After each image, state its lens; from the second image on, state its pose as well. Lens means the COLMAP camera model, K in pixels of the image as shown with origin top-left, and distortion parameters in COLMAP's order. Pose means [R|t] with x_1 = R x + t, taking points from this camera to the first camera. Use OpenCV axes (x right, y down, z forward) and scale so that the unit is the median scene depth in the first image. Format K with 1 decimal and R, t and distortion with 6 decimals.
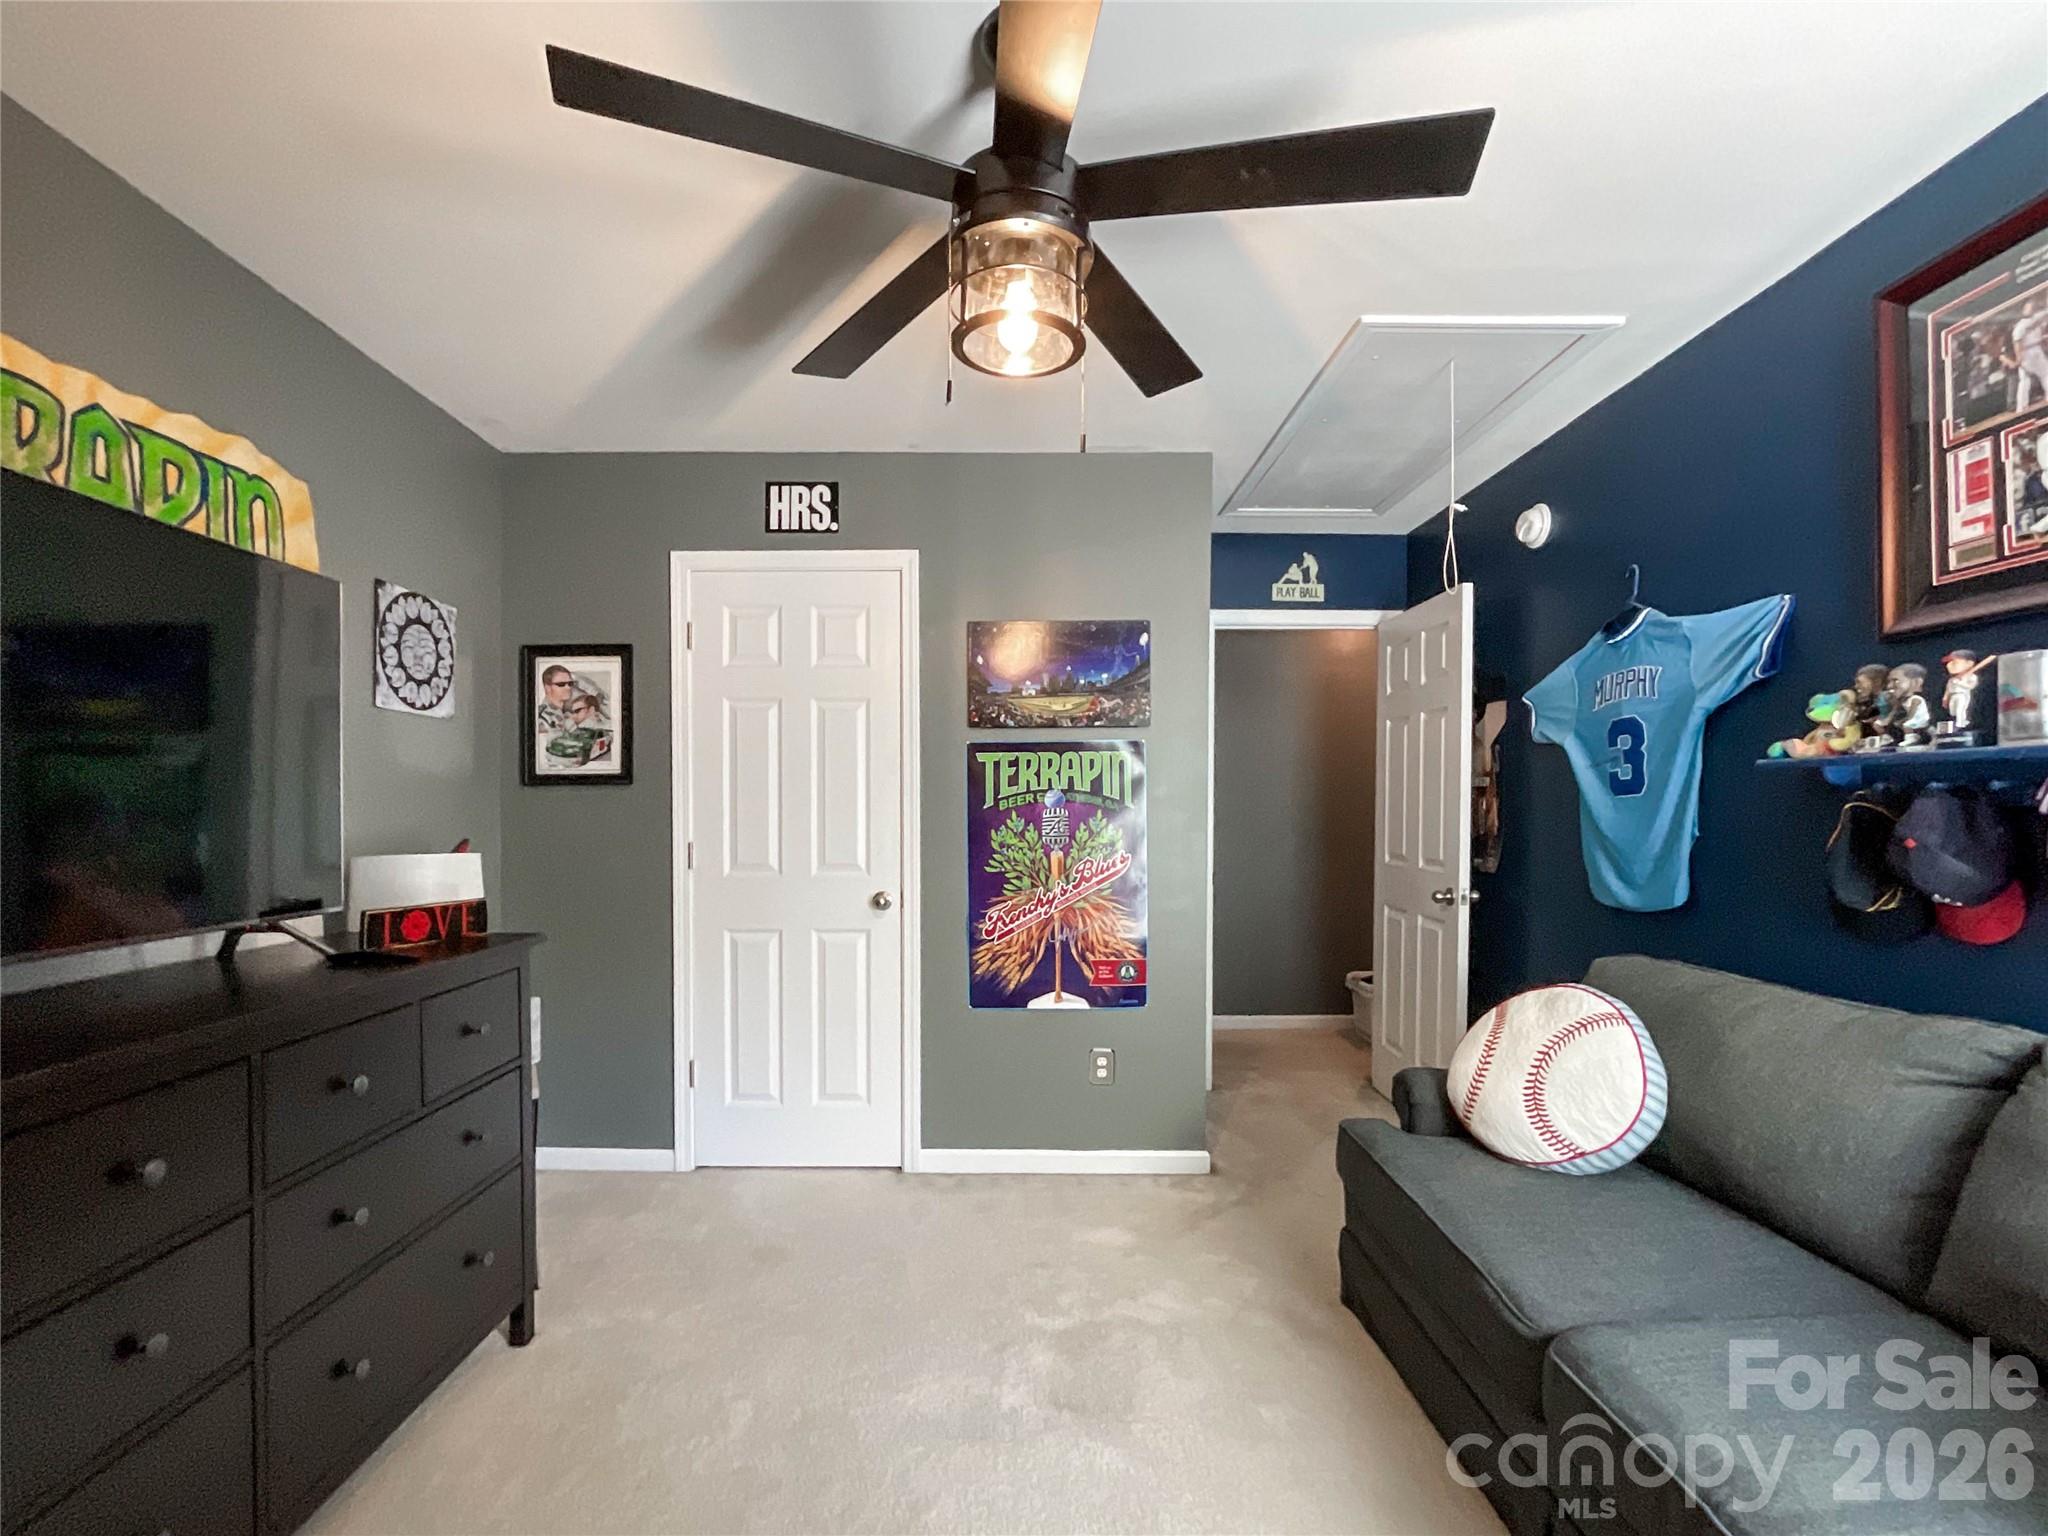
lens RADIAL K [[908.8, 0, 1014.7], [0, 908.8, 816.1], [0, 0, 1]] dist [-0.002367, -0.000201]
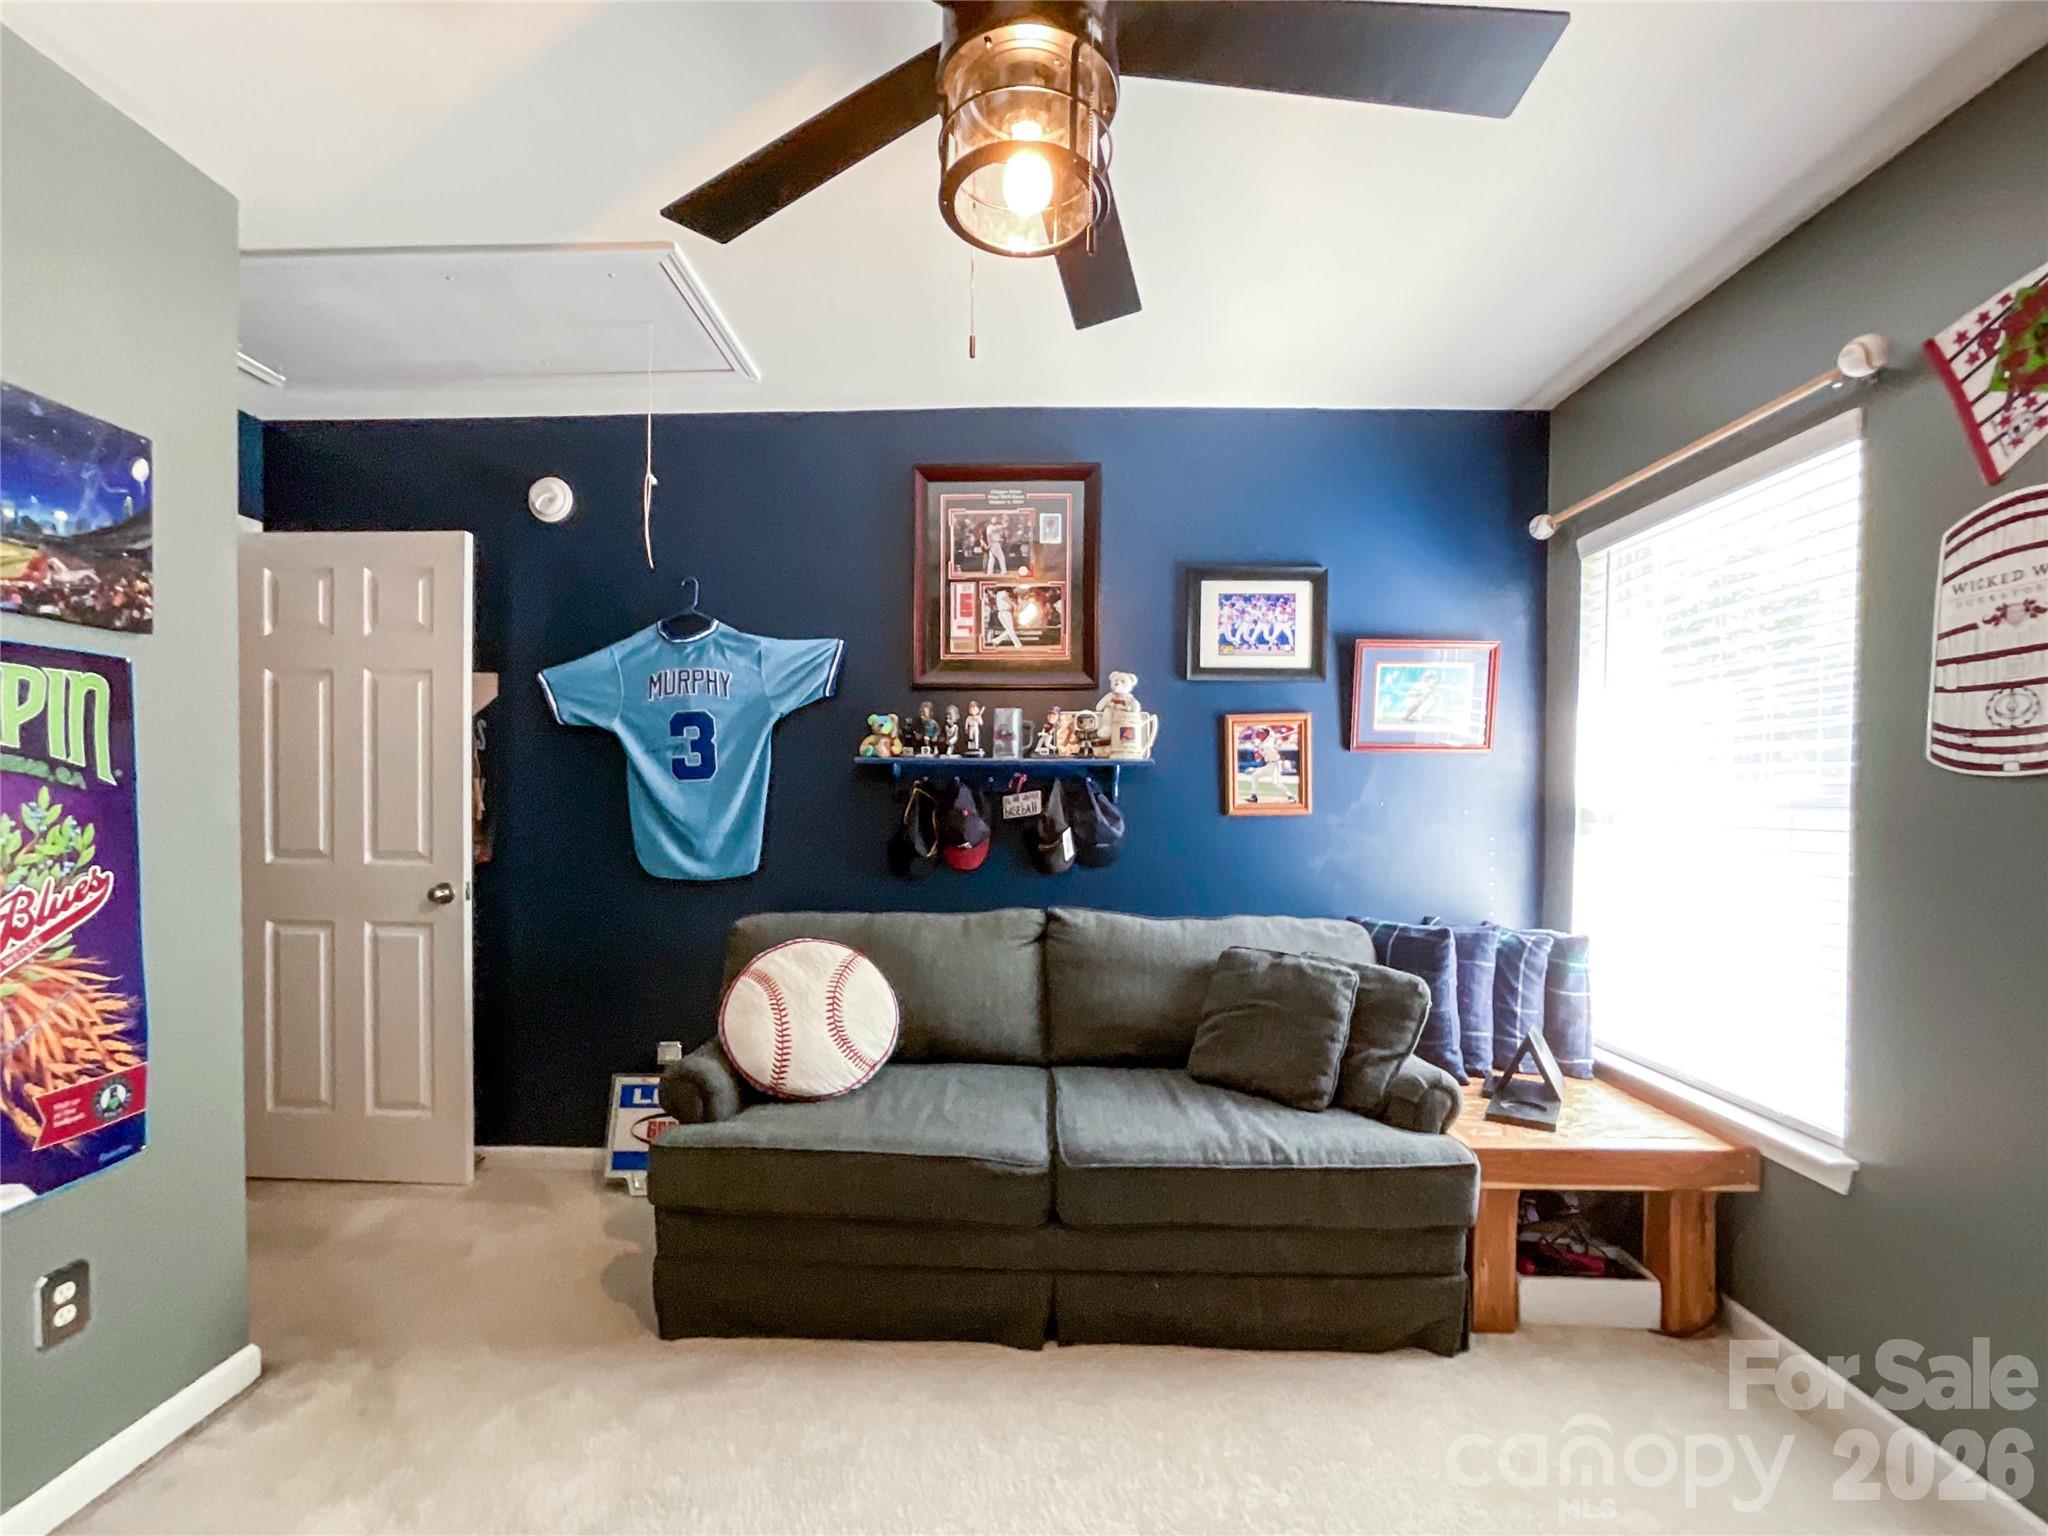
lens RADIAL K [[908.8, 0, 1014.7], [0, 908.8, 816.1], [0, 0, 1]] dist [-0.002367, -0.000201]
pose [[0.032310, -0.020989, 0.999257, -0.453639], [0.003432, 0.999776, 0.020889, 0.000359], [-0.999472, 0.002755, 0.032375, 0.556573]]
